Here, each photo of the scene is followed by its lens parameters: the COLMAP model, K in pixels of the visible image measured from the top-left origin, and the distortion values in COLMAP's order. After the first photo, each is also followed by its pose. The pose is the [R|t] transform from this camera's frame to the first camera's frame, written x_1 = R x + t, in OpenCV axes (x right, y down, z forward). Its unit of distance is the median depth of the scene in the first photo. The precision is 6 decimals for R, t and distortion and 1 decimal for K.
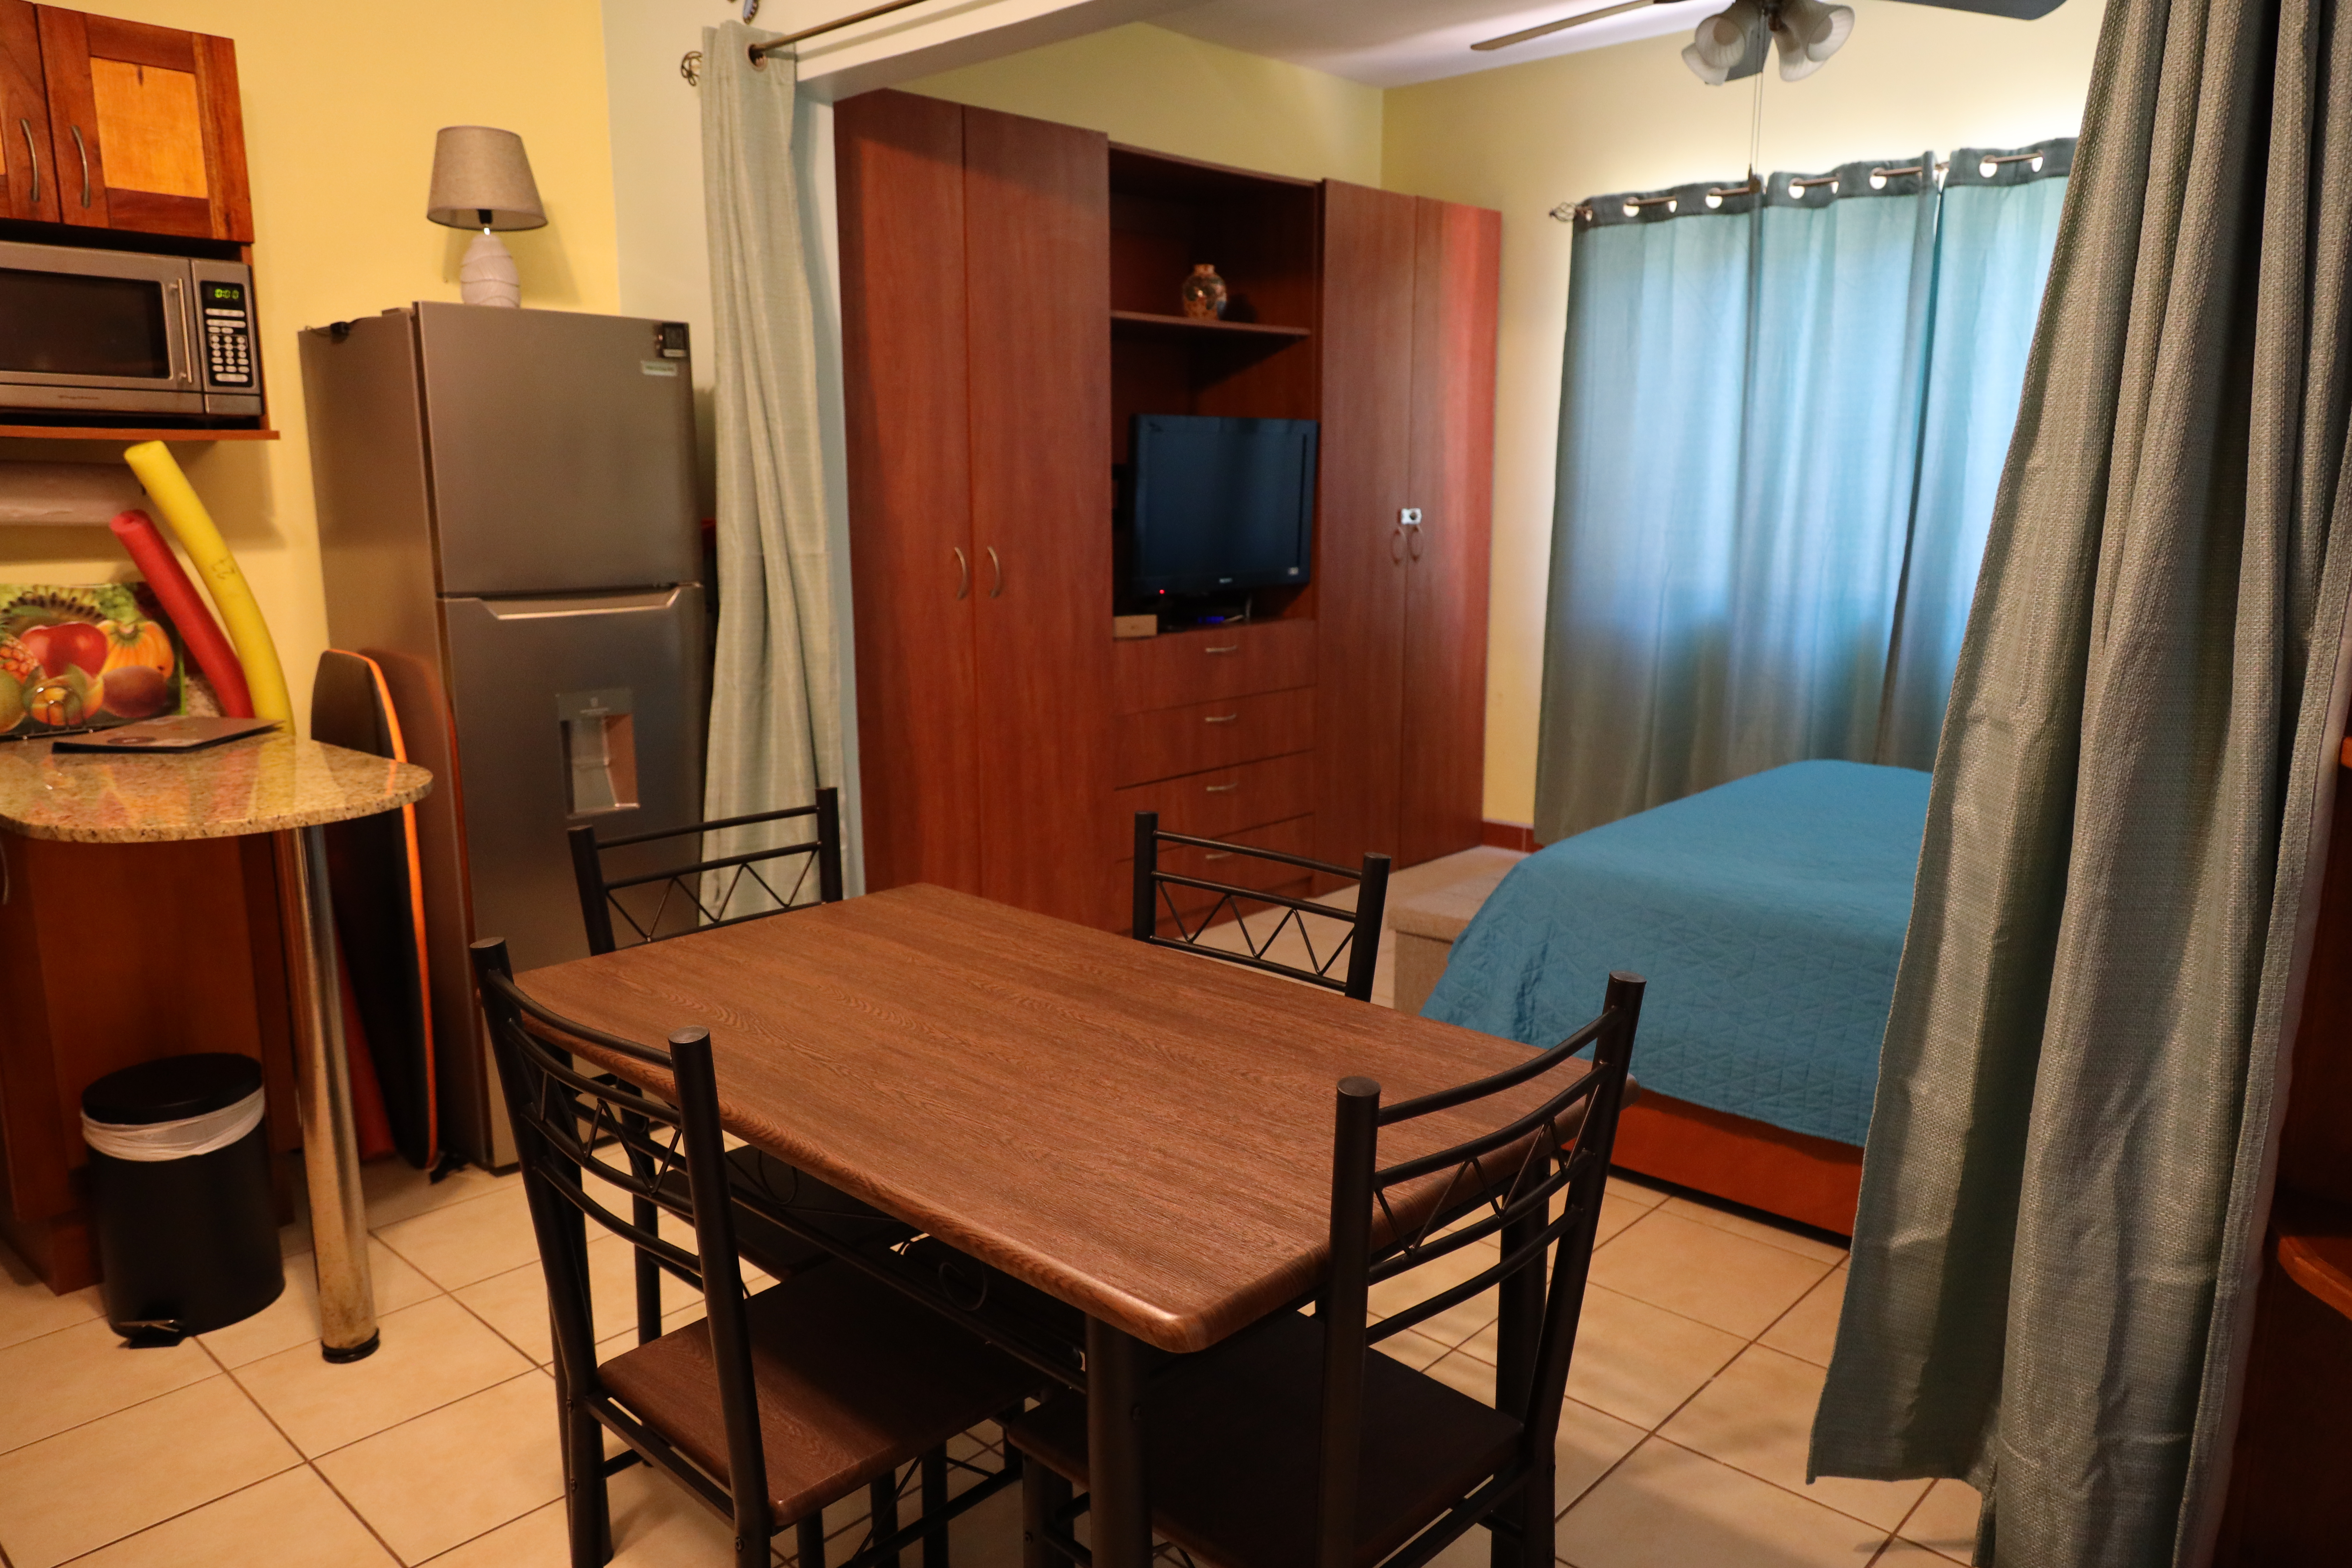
lens RADIAL K [[1630.8, 0, 1171.7], [0, 1630.8, 790.3], [0, 0, 1]] dist [0.014481, -0.002109]
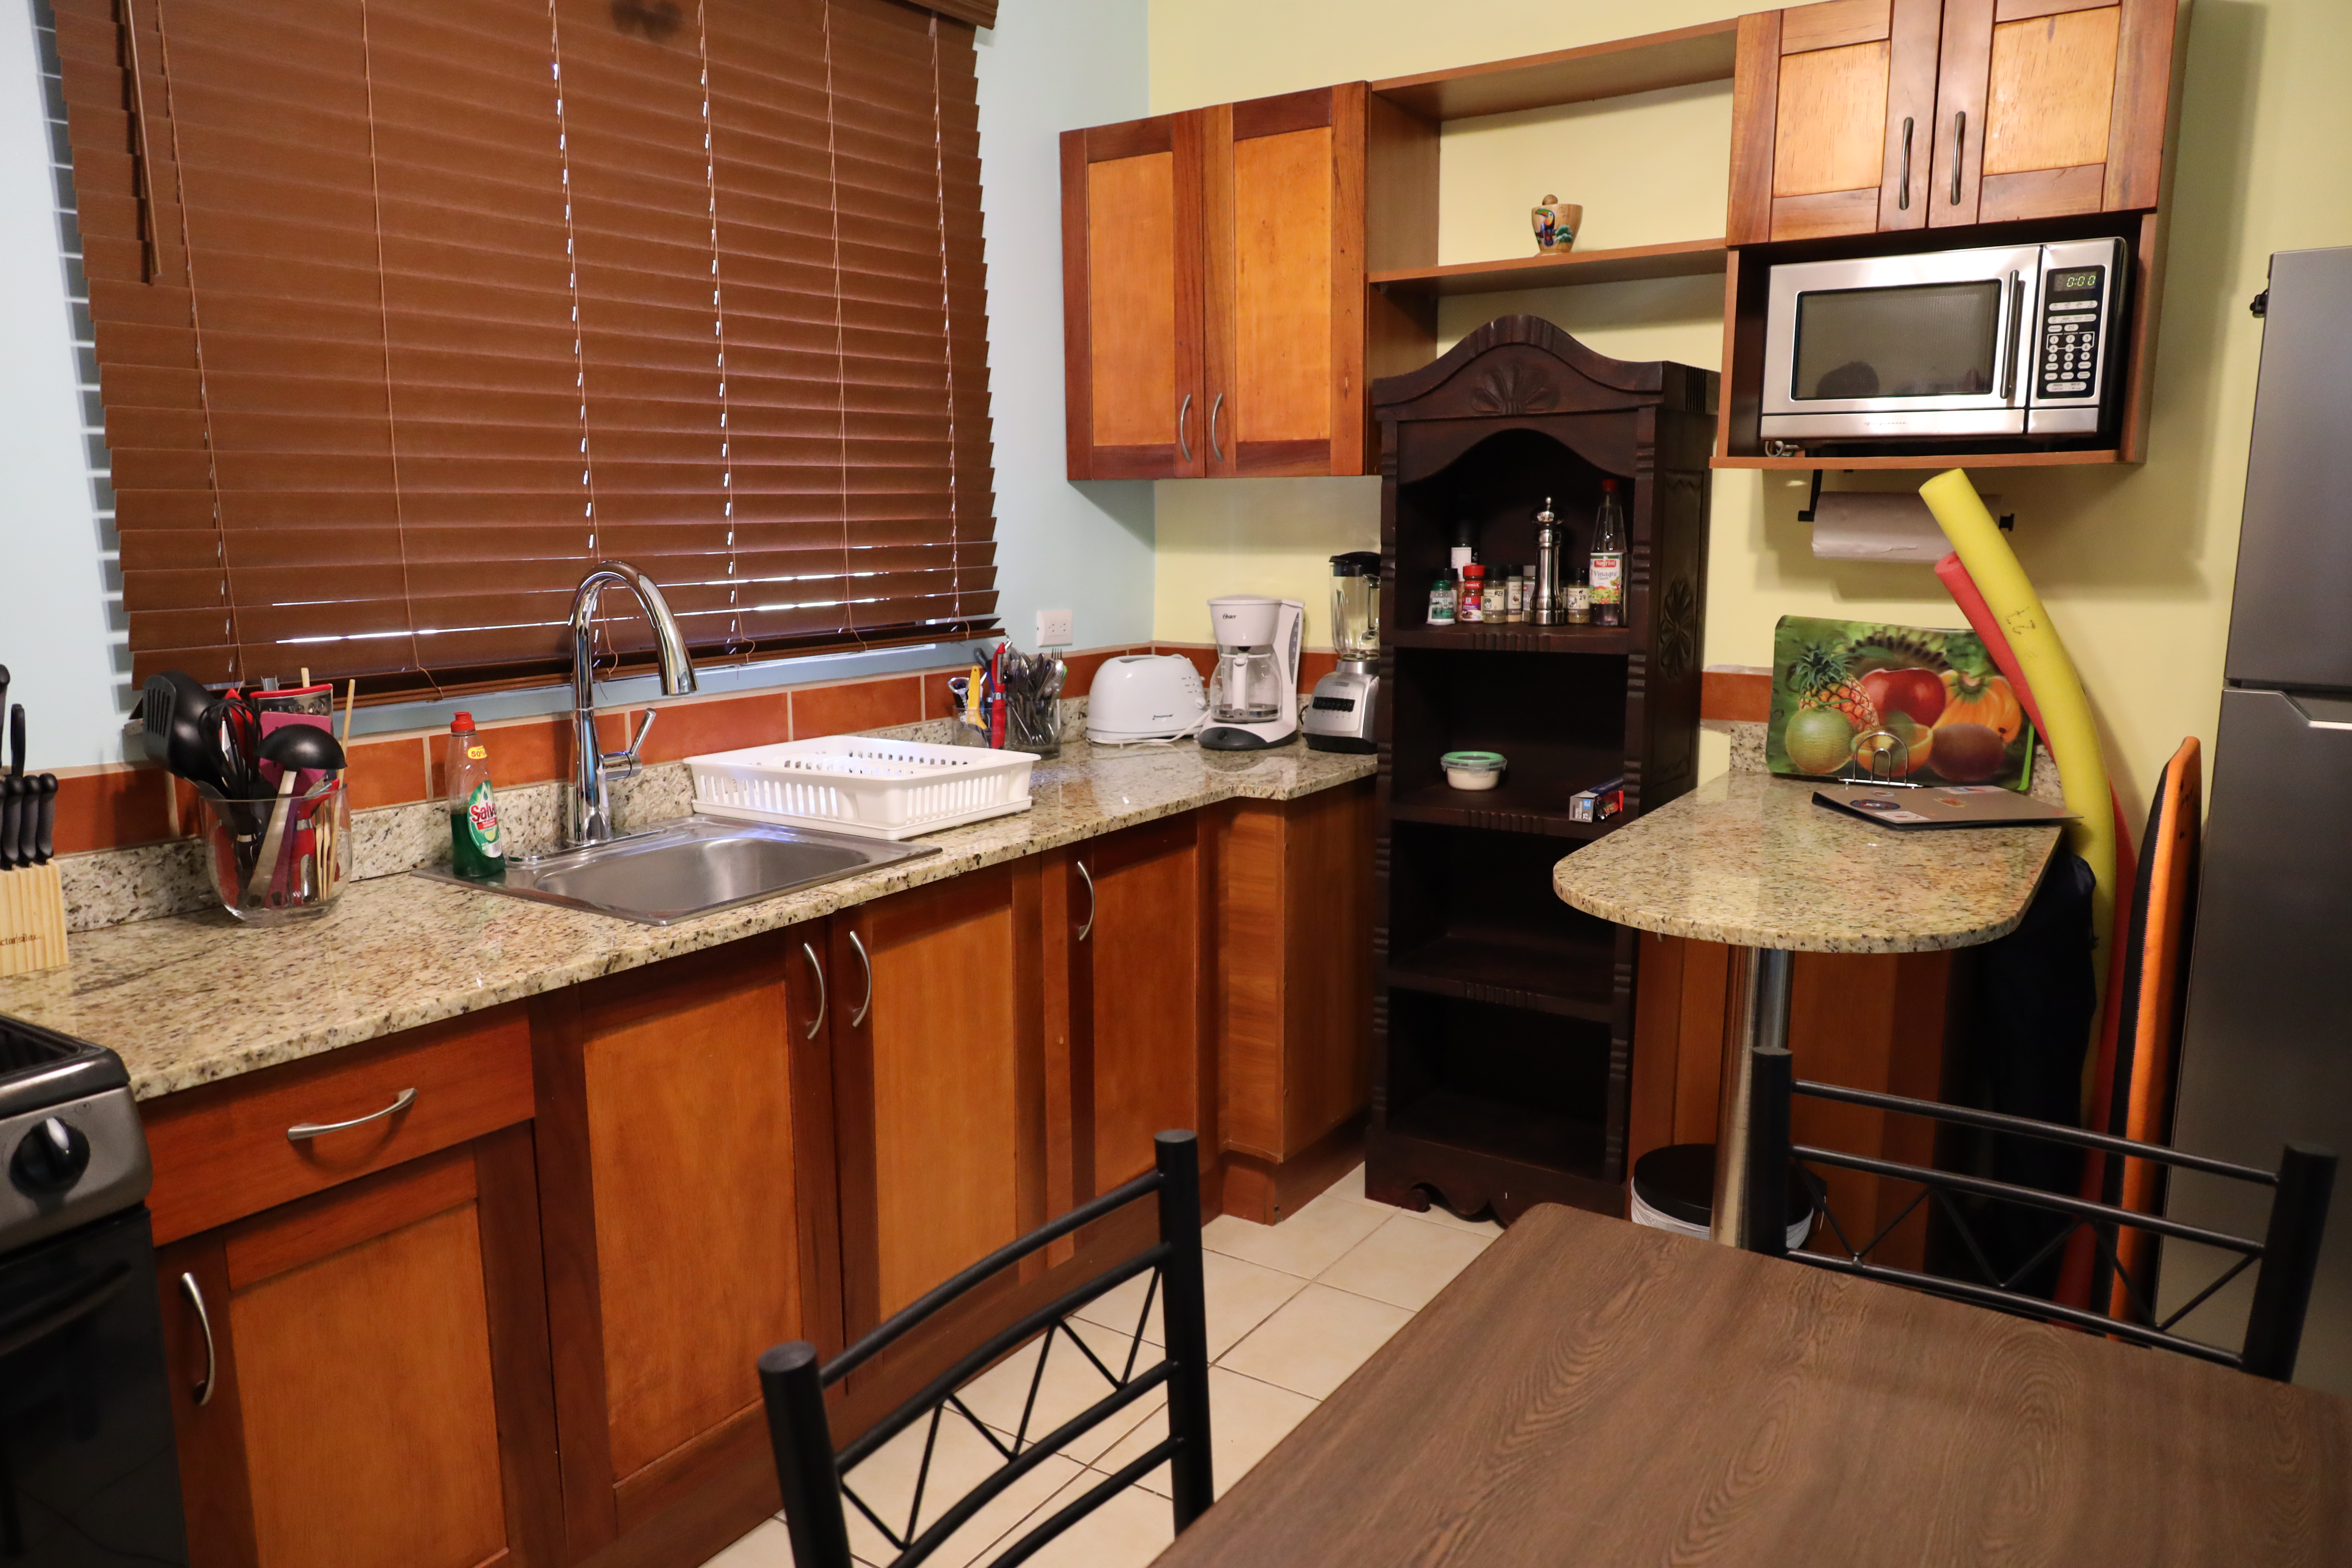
lens RADIAL K [[1611.3, 0, 1154.6], [0, 1611.3, 786.6], [0, 0, 1]] dist [0.002005, -0.000002]
pose [[0.155567, 0.172403, -0.972664, 0.098281], [-0.181652, 0.972853, 0.143384, -0.059828], [0.970980, 0.154380, 0.182661, 0.289373]]
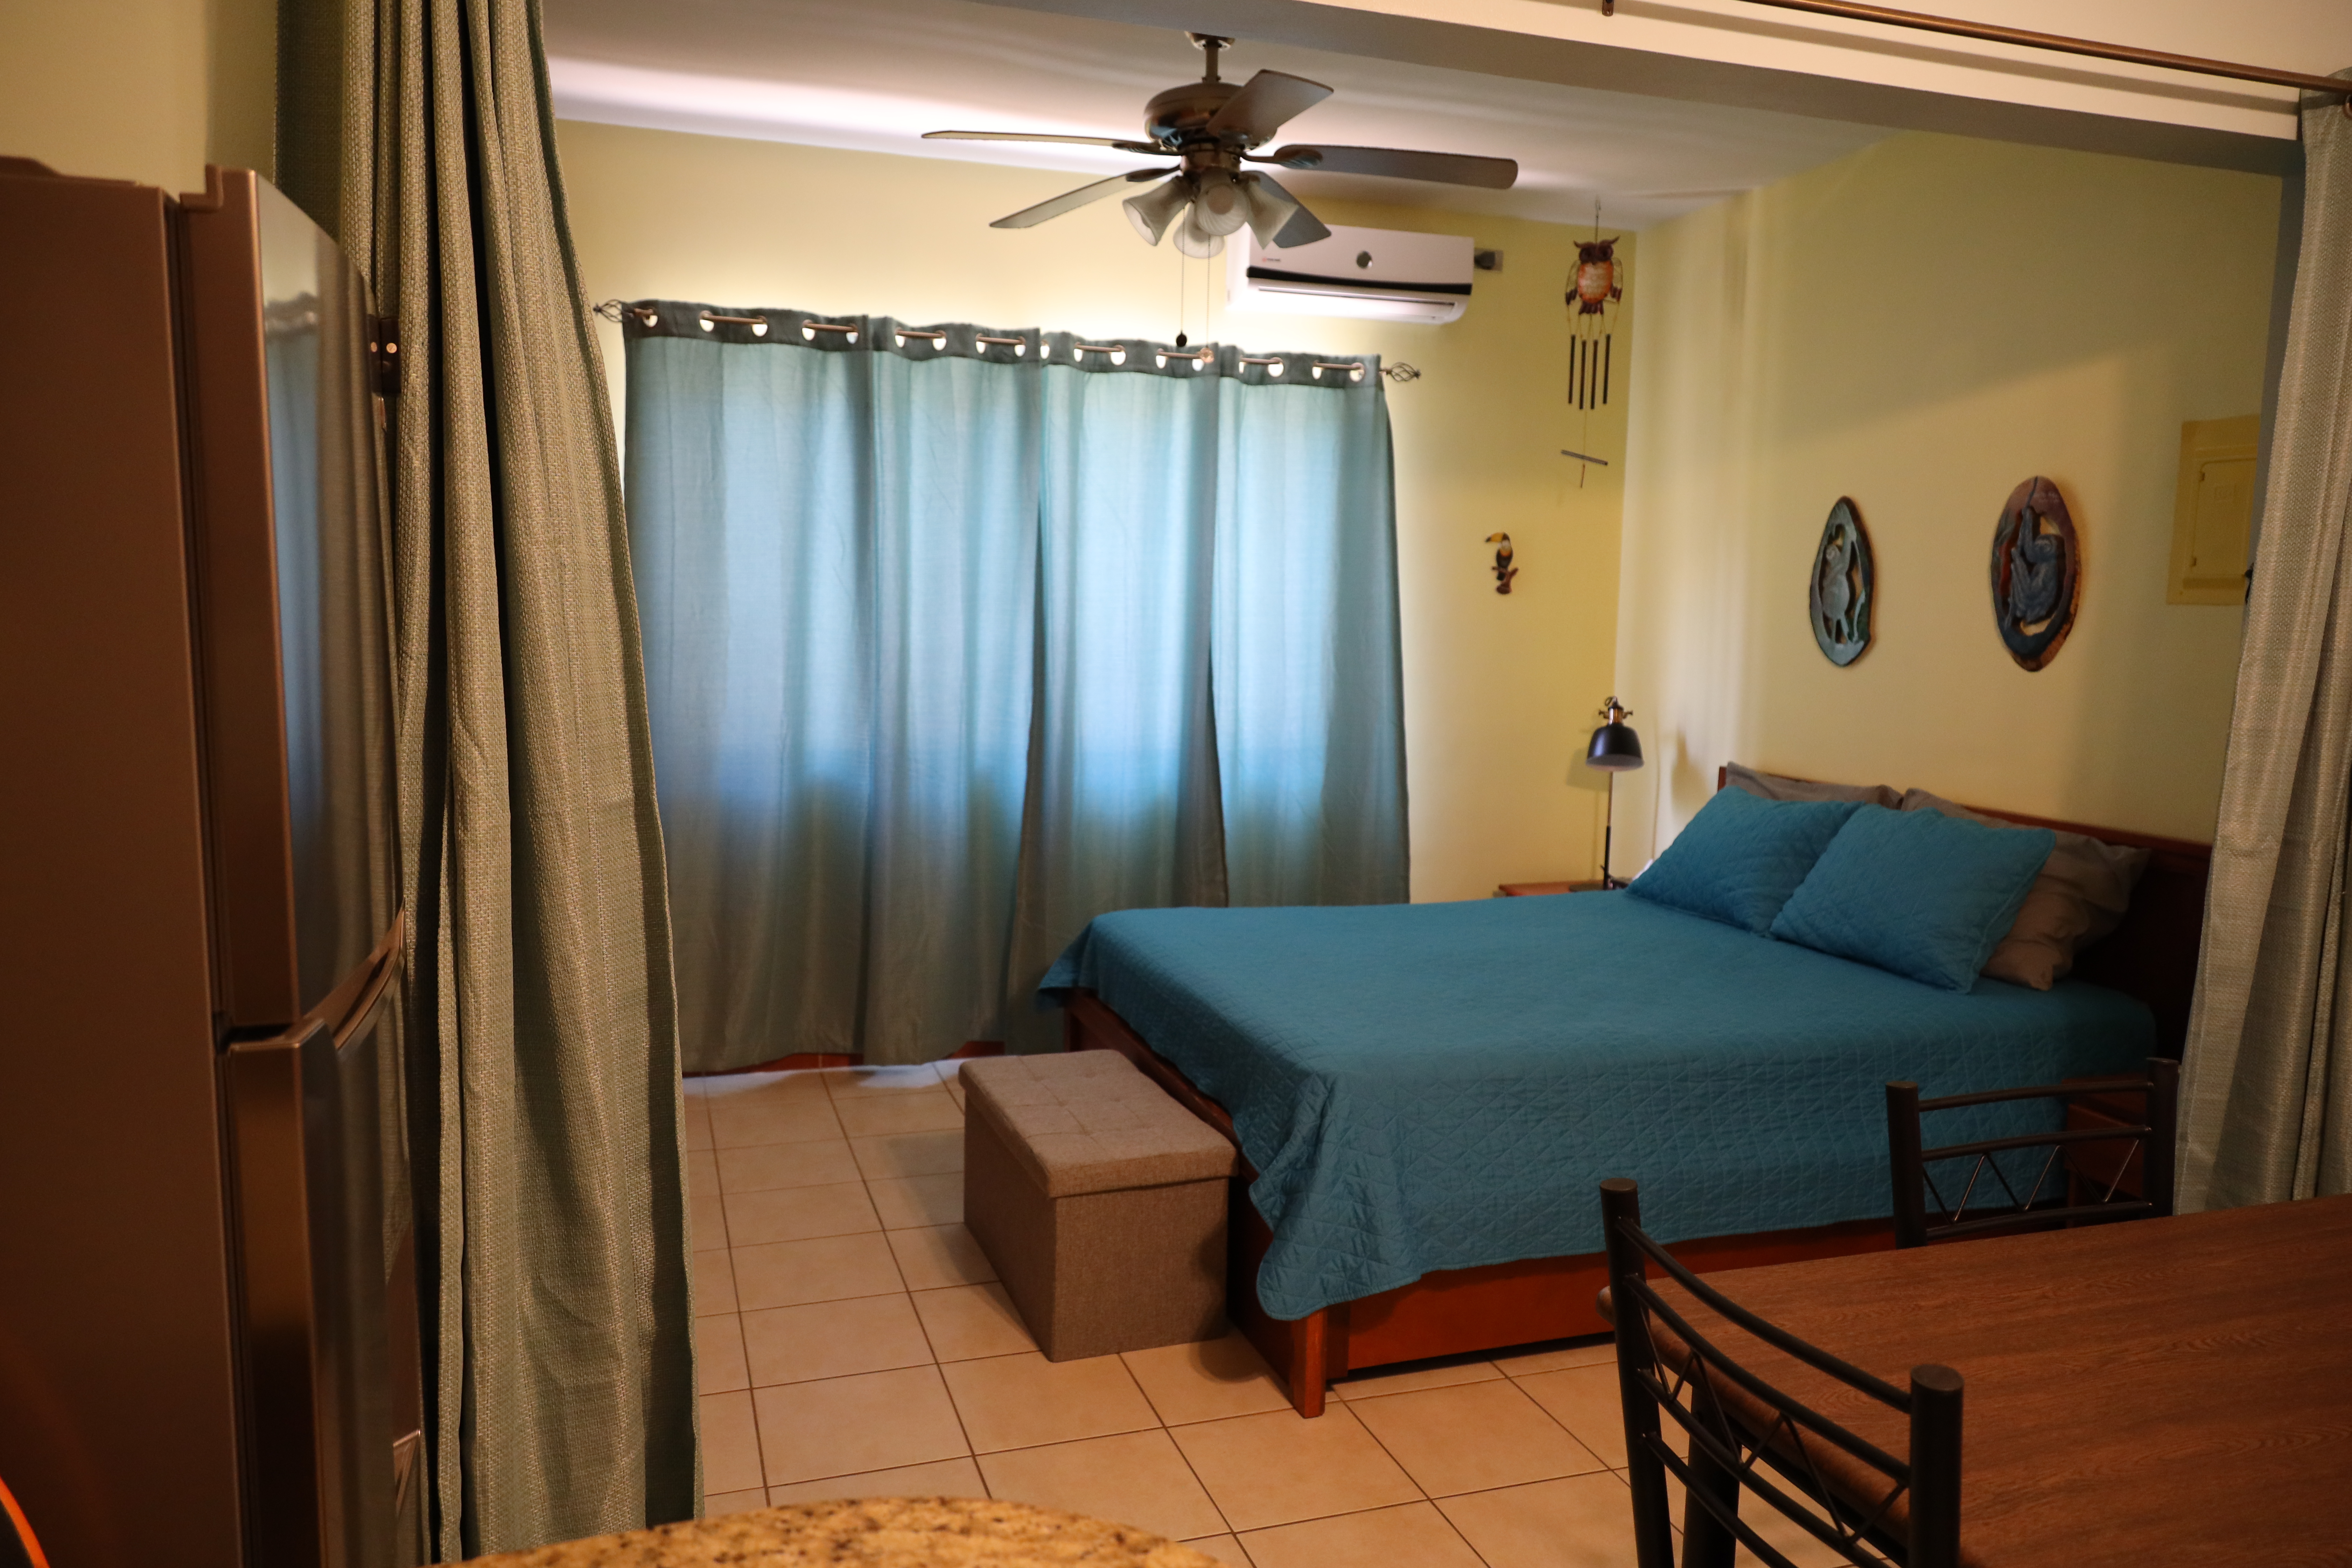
lens RADIAL K [[1577.8, 0, 1176.0], [0, 1577.8, 784.0], [0, 0, 1]] dist [0.008337, 0.000513]
pose [[0.474287, -0.087499, 0.876012, -0.404208], [0.147666, 0.988858, 0.018822, -0.098292], [-0.867898, 0.120430, 0.481923, 0.443110]]
